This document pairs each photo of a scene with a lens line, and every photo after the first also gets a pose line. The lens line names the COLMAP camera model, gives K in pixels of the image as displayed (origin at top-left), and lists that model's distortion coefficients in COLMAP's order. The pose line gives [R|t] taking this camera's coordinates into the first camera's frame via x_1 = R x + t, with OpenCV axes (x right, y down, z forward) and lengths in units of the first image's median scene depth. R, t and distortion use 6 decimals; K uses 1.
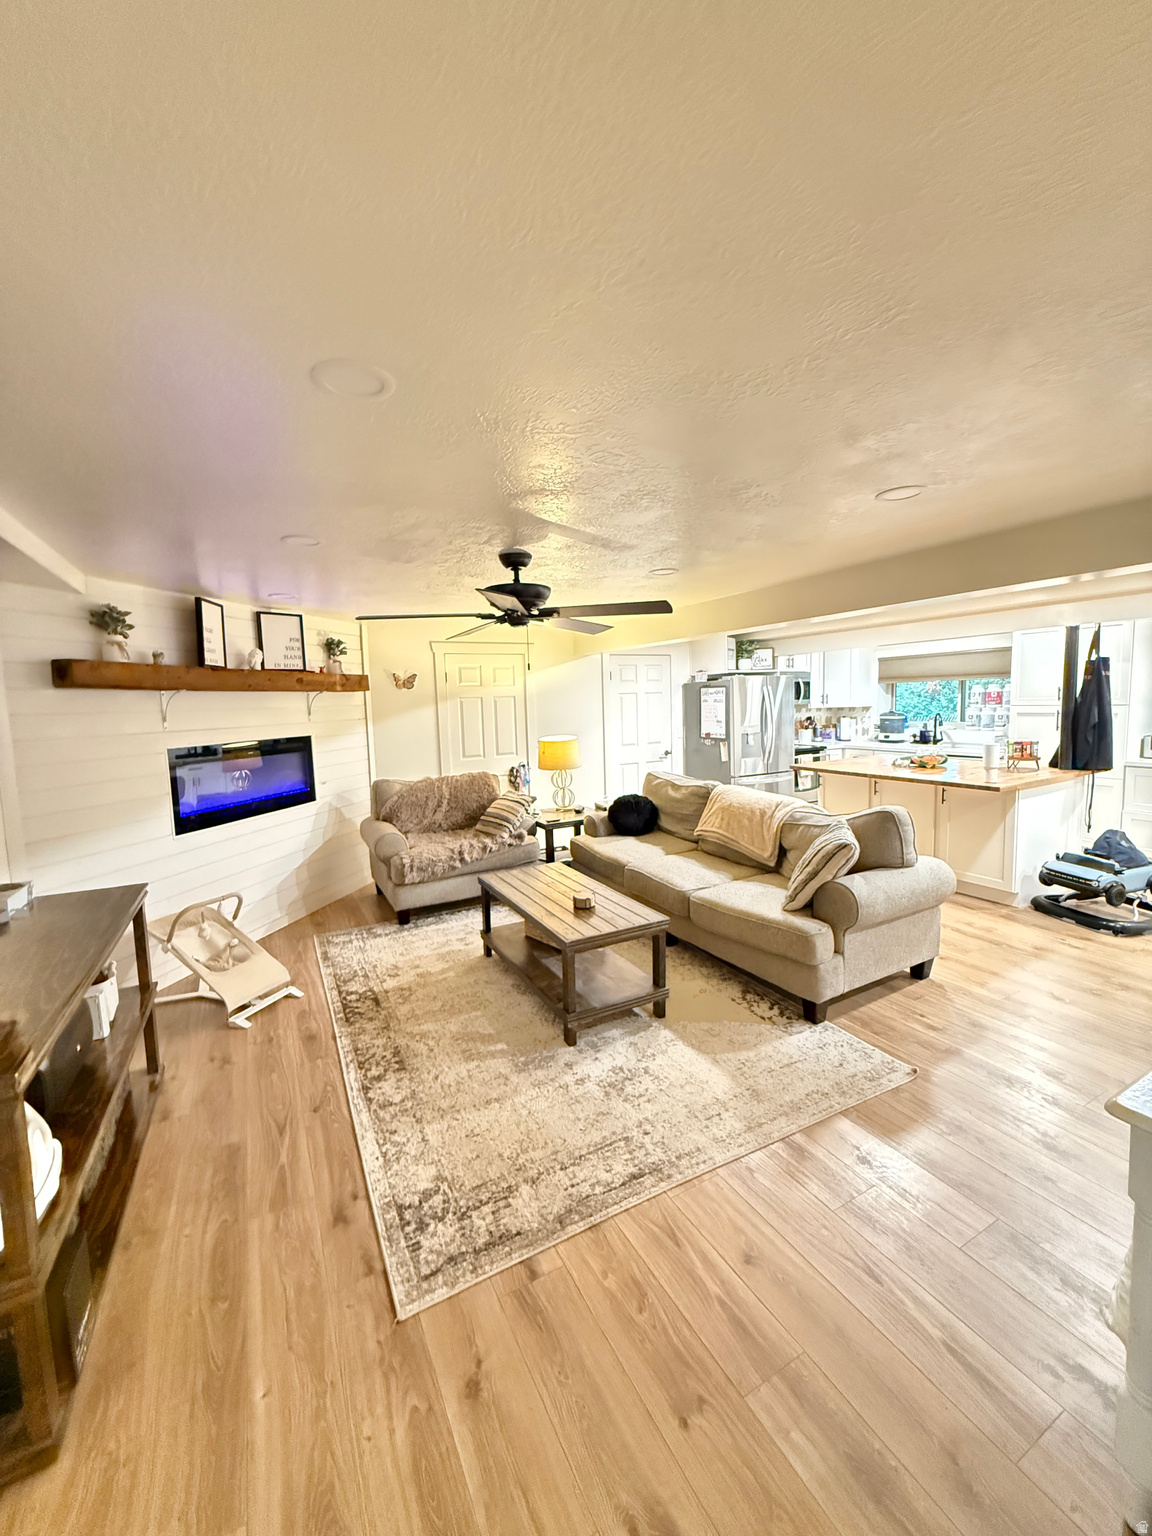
lens RADIAL K [[610.9, 0, 573.4], [0, 610.9, 763.5], [0, 0, 1]] dist [-0.000493, 0.000209]
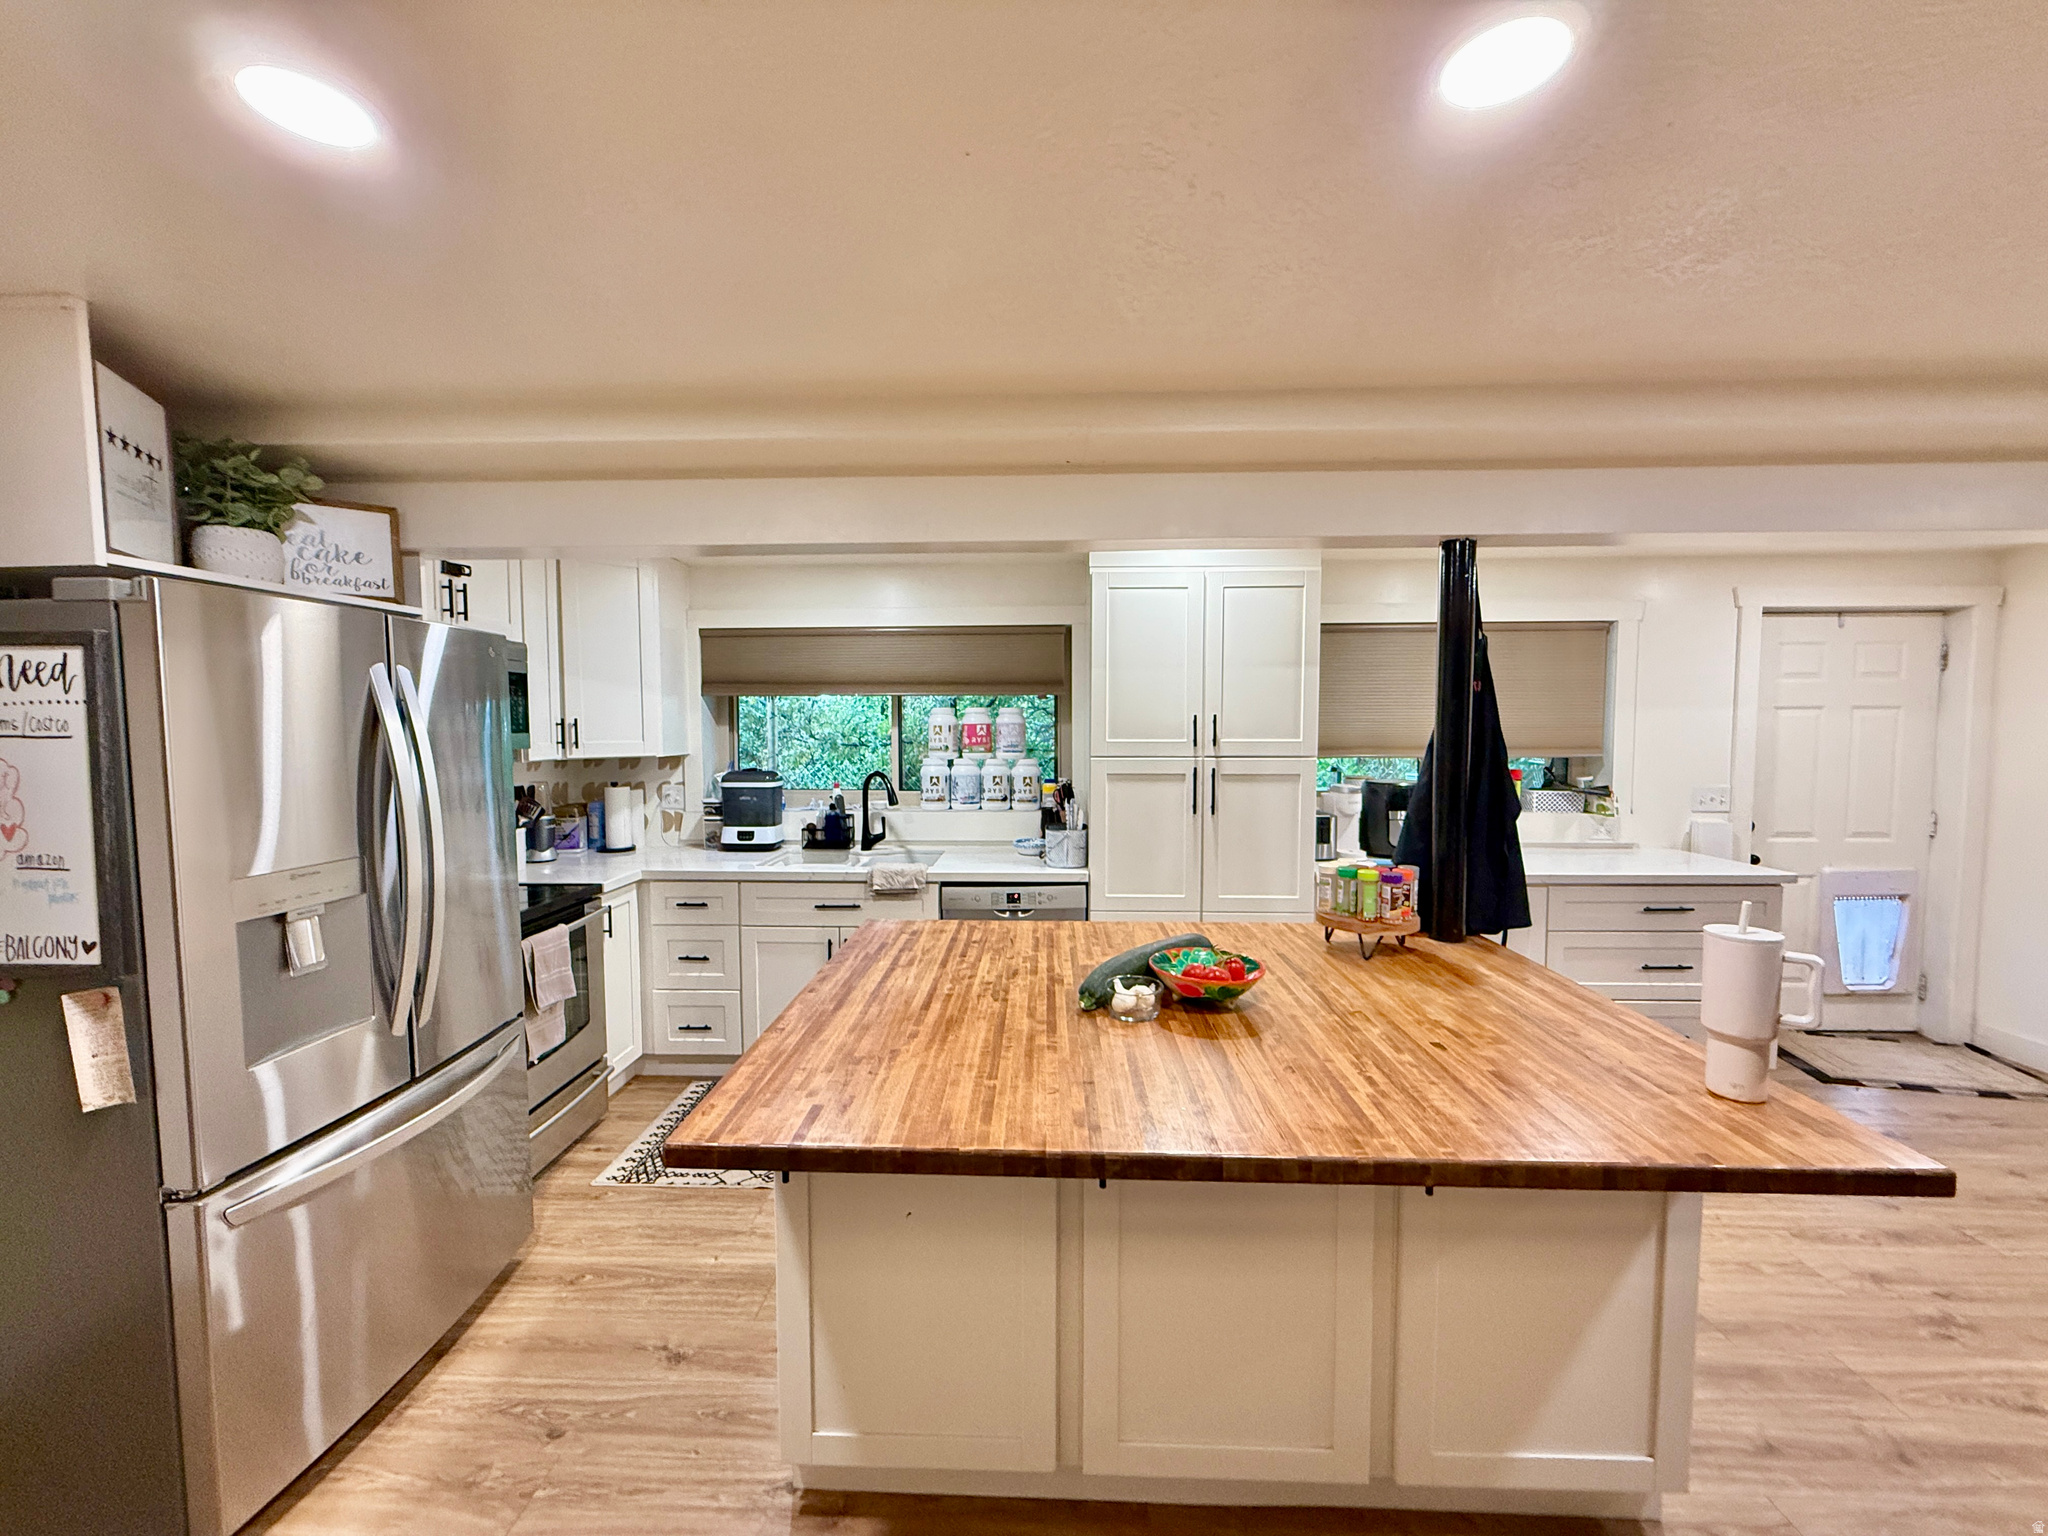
lens RADIAL K [[814.5, 0, 1016.5], [0, 814.5, 769.1], [0, 0, 1]] dist [-0.000493, 0.000209]
pose [[0.506740, -0.017413, 0.861923, 0.222736], [0.074954, 0.996900, -0.023926, -0.082034], [-0.858835, 0.076729, 0.506474, 0.812388]]
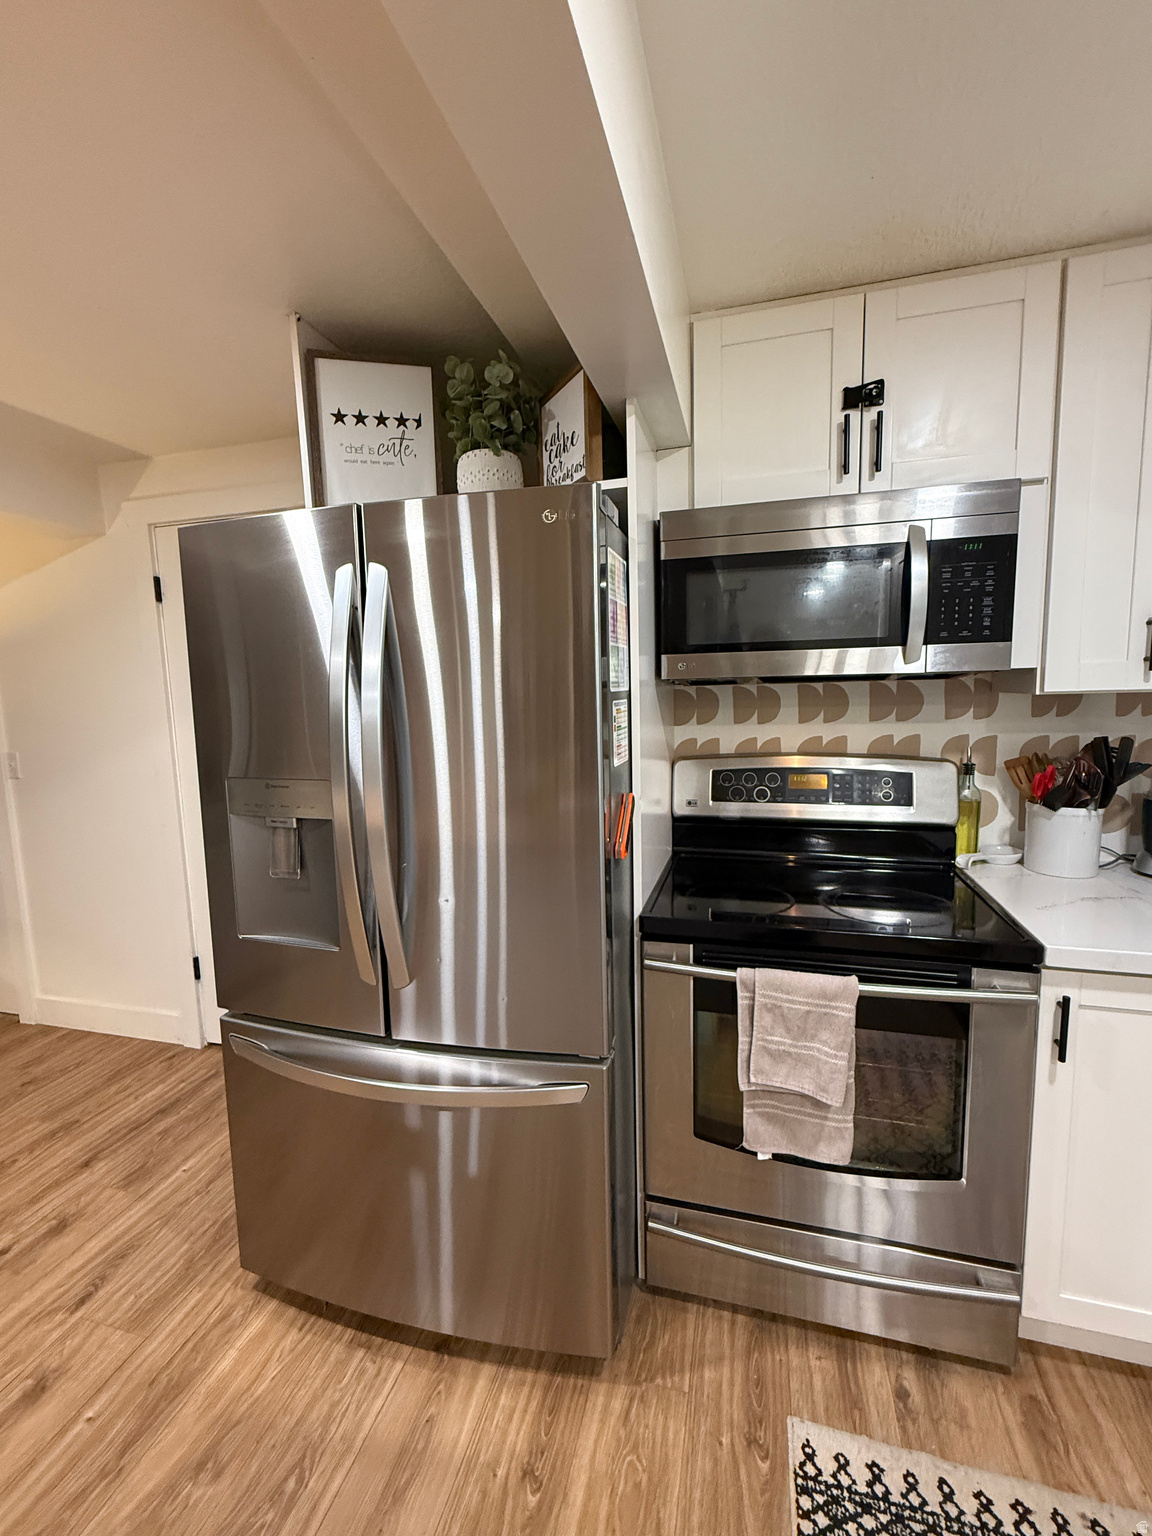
lens RADIAL K [[653.2, 0, 576.0], [0, 653.2, 768.0], [0, 0, 1]] dist [0.001475, 0.000595]
pose [[0.723122, 0.096948, -0.683883, 0.590295], [-0.071662, 0.995288, 0.065320, -0.101098], [0.686993, 0.001774, 0.726662, 1.078833]]
